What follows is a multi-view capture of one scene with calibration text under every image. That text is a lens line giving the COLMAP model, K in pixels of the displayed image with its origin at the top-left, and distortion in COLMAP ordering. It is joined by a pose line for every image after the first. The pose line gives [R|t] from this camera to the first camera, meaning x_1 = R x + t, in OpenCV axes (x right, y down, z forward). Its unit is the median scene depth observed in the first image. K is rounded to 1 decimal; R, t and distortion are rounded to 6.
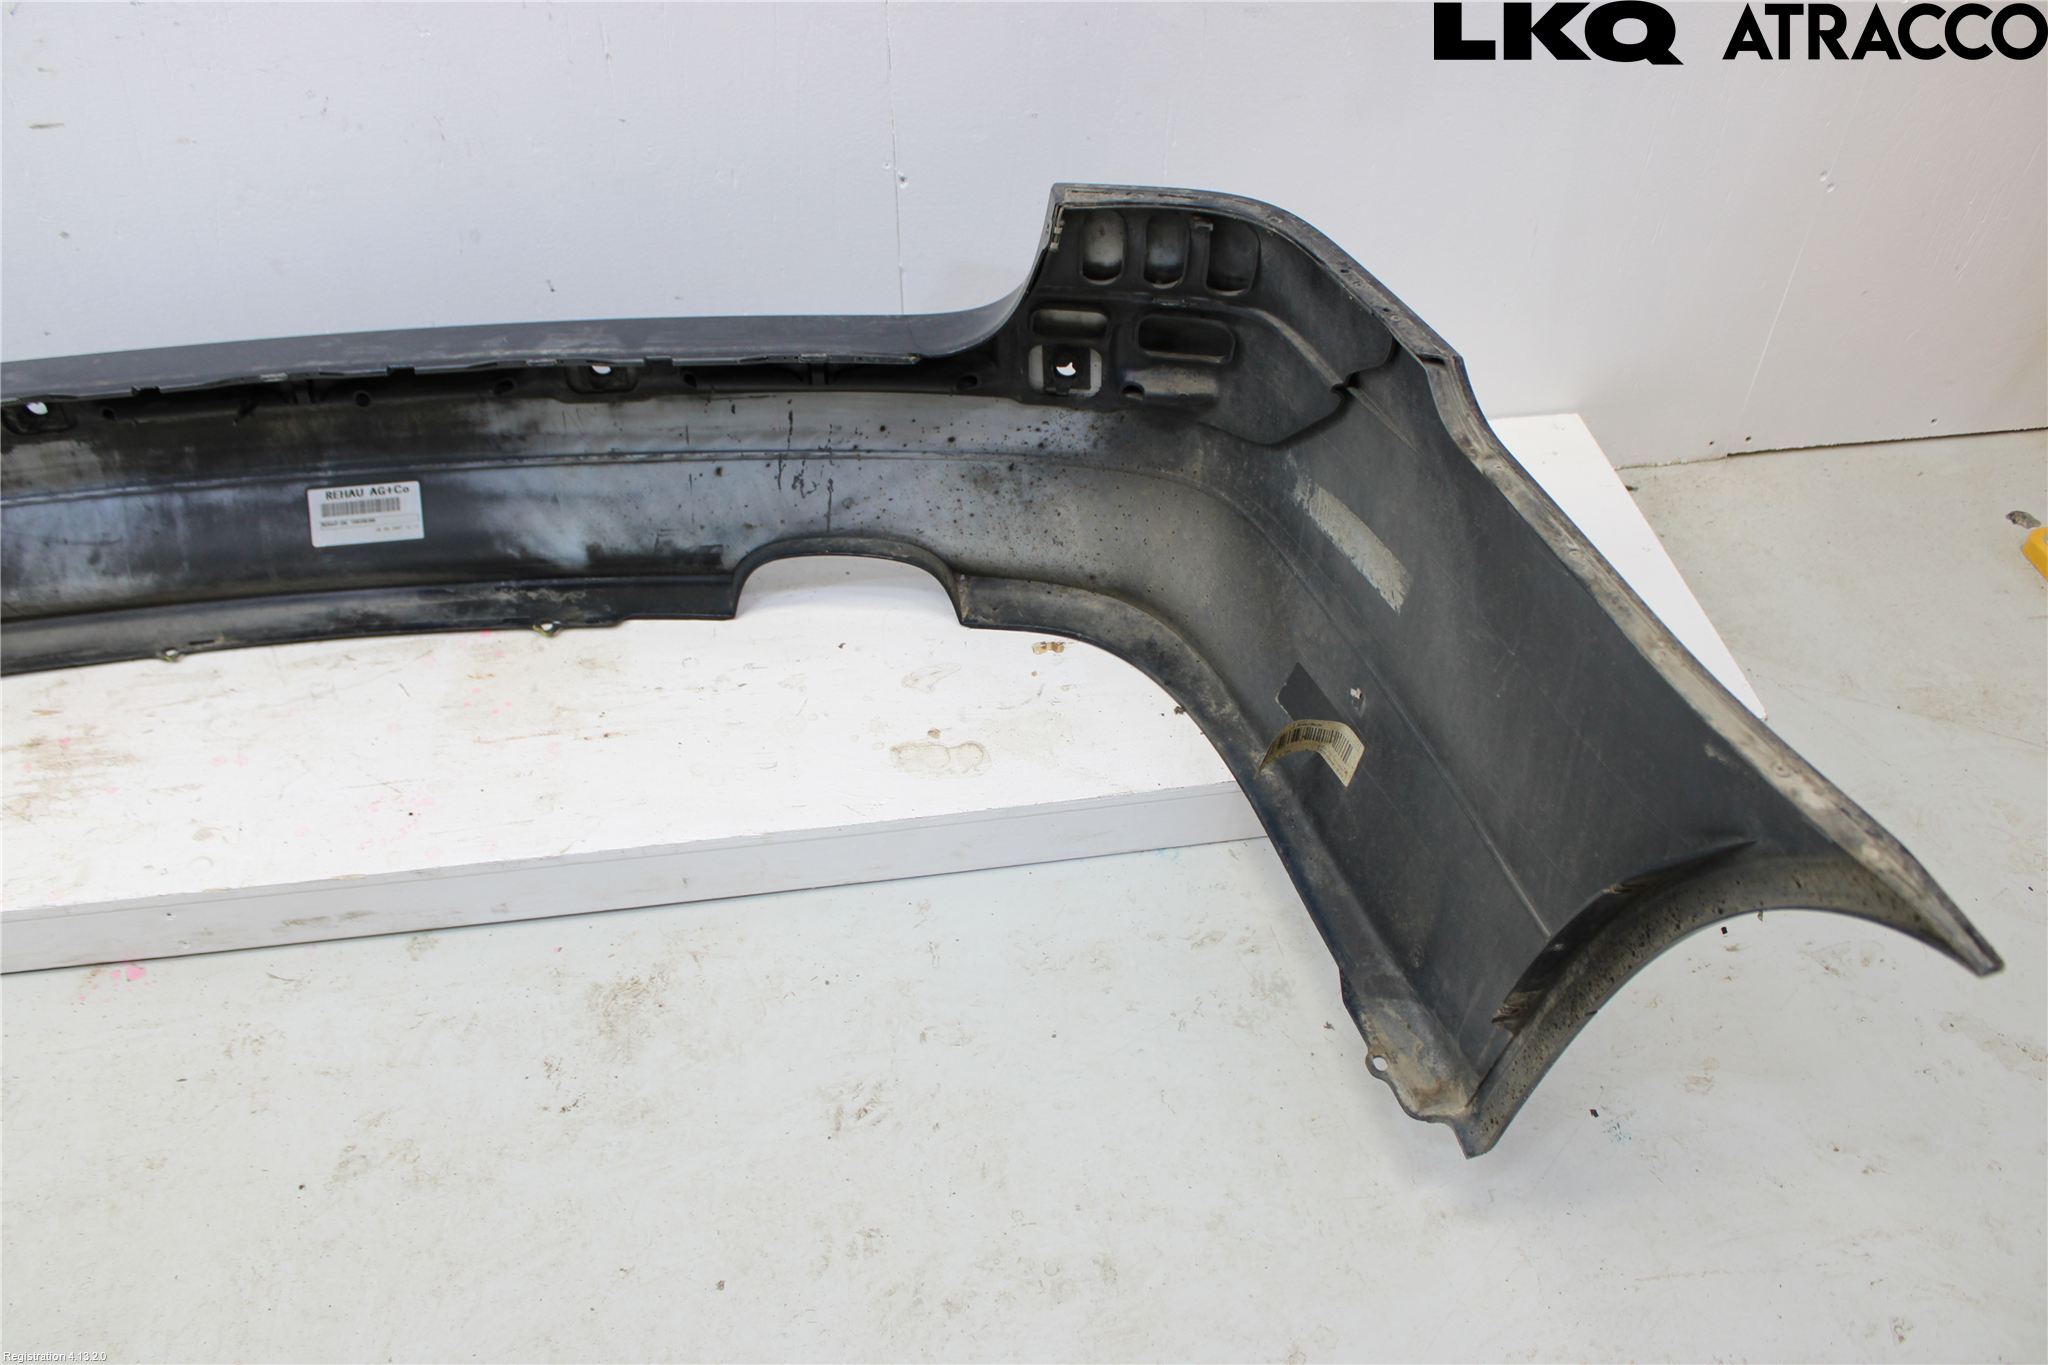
lens RADIAL K [[1717.9, 0, 1024.0], [0, 1717.9, 682.5], [0, 0, 1]] dist [-0.181030, 0.143536]
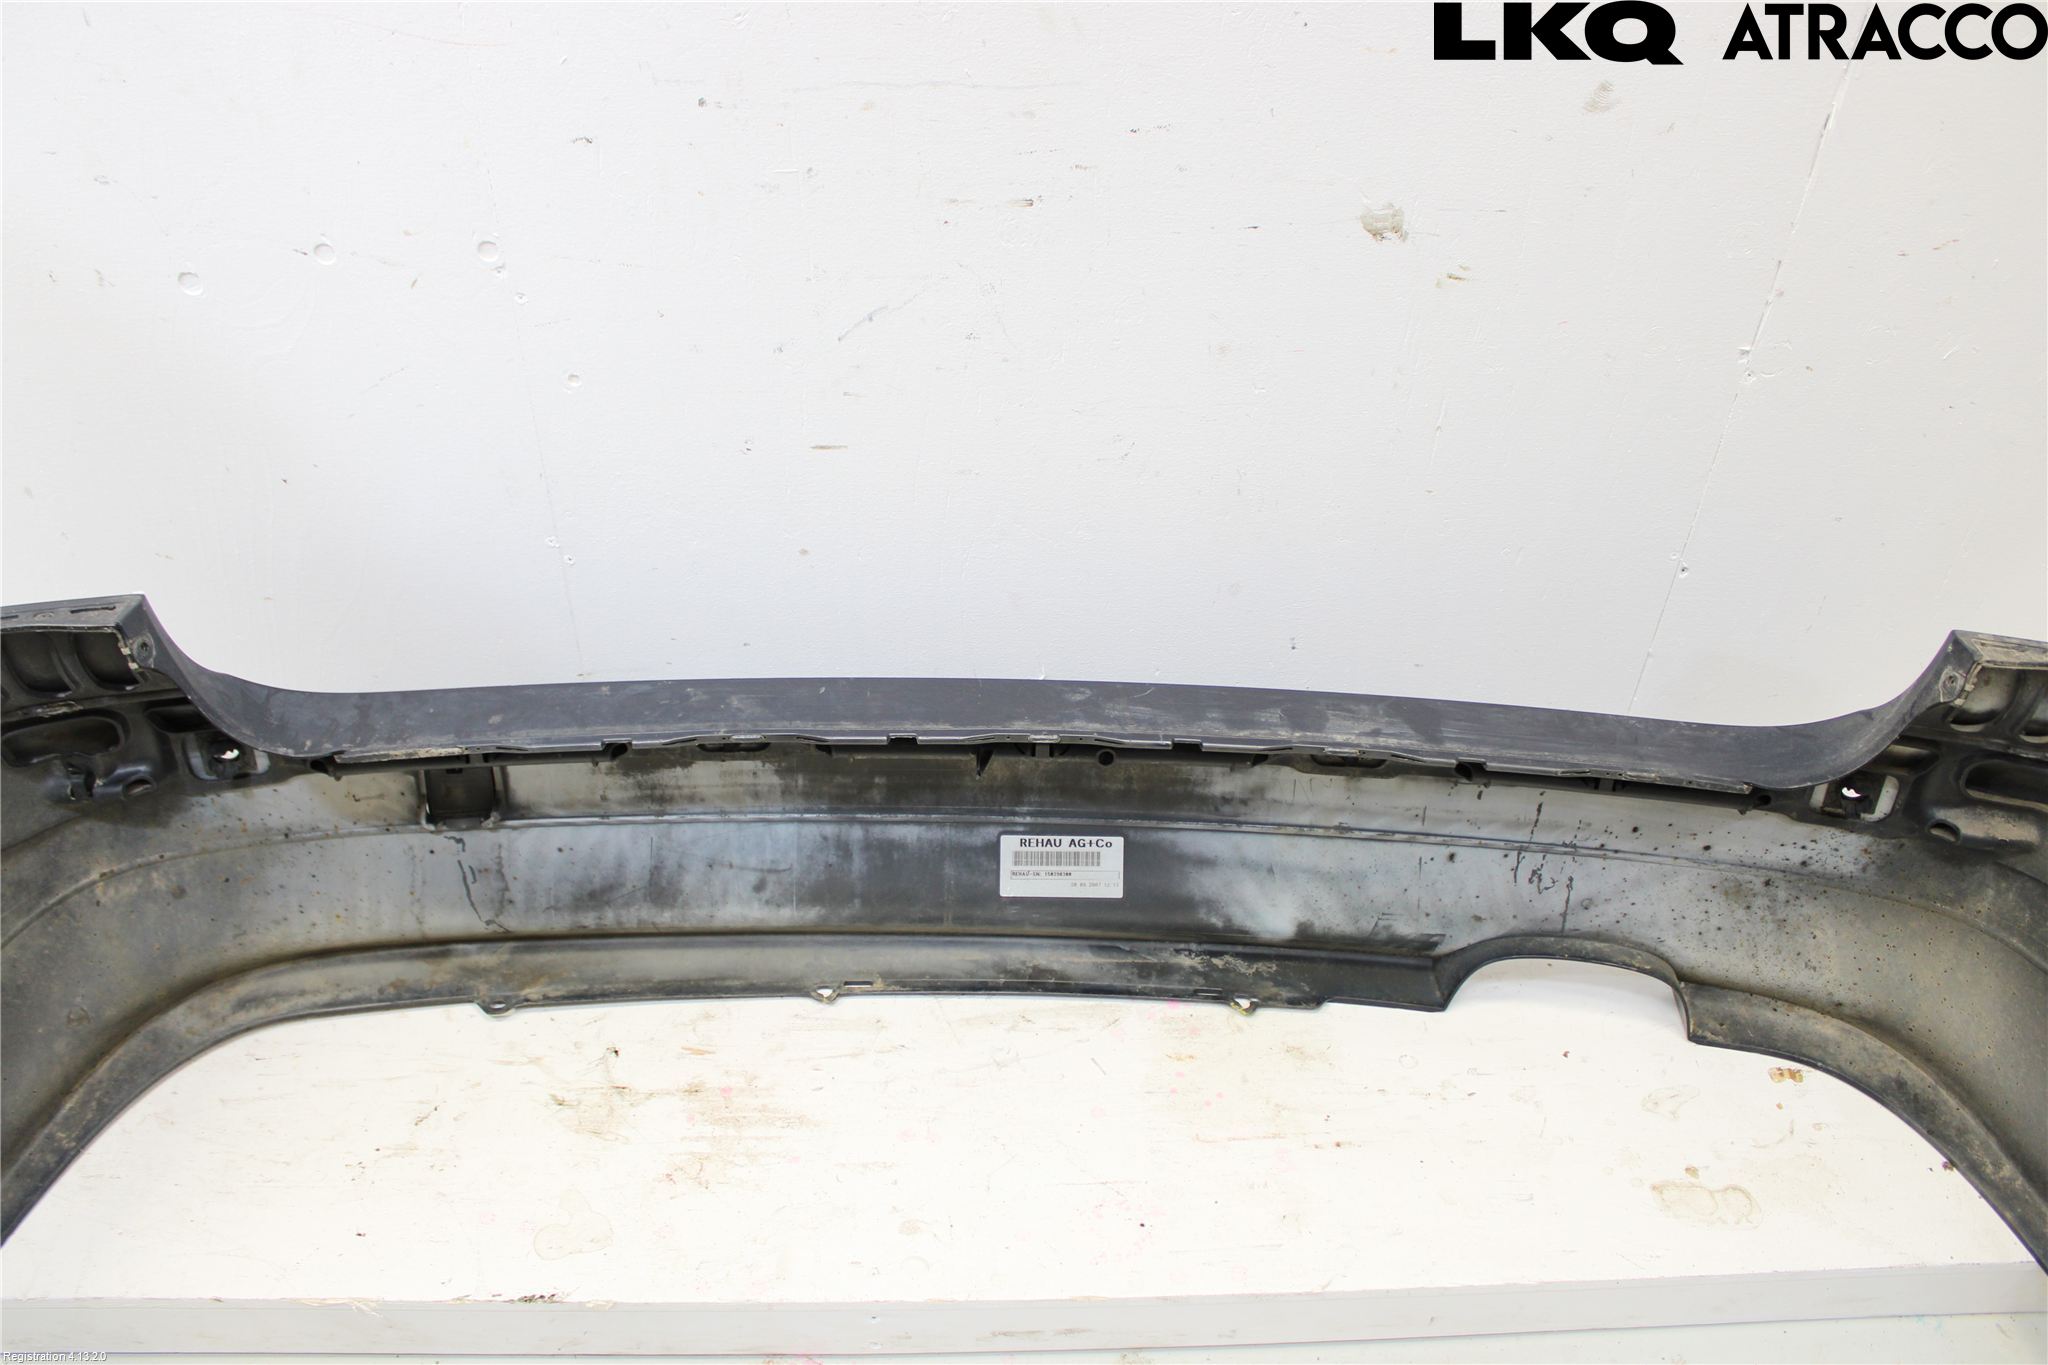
lens RADIAL K [[1717.9, 0, 1024.0], [0, 1717.9, 682.5], [0, 0, 1]] dist [-0.181030, 0.143536]
pose [[0.993145, 0.084312, -0.080960, -0.347161], [-0.091455, 0.991825, -0.088995, -0.115602], [0.072794, 0.095789, 0.992736, 0.052699]]
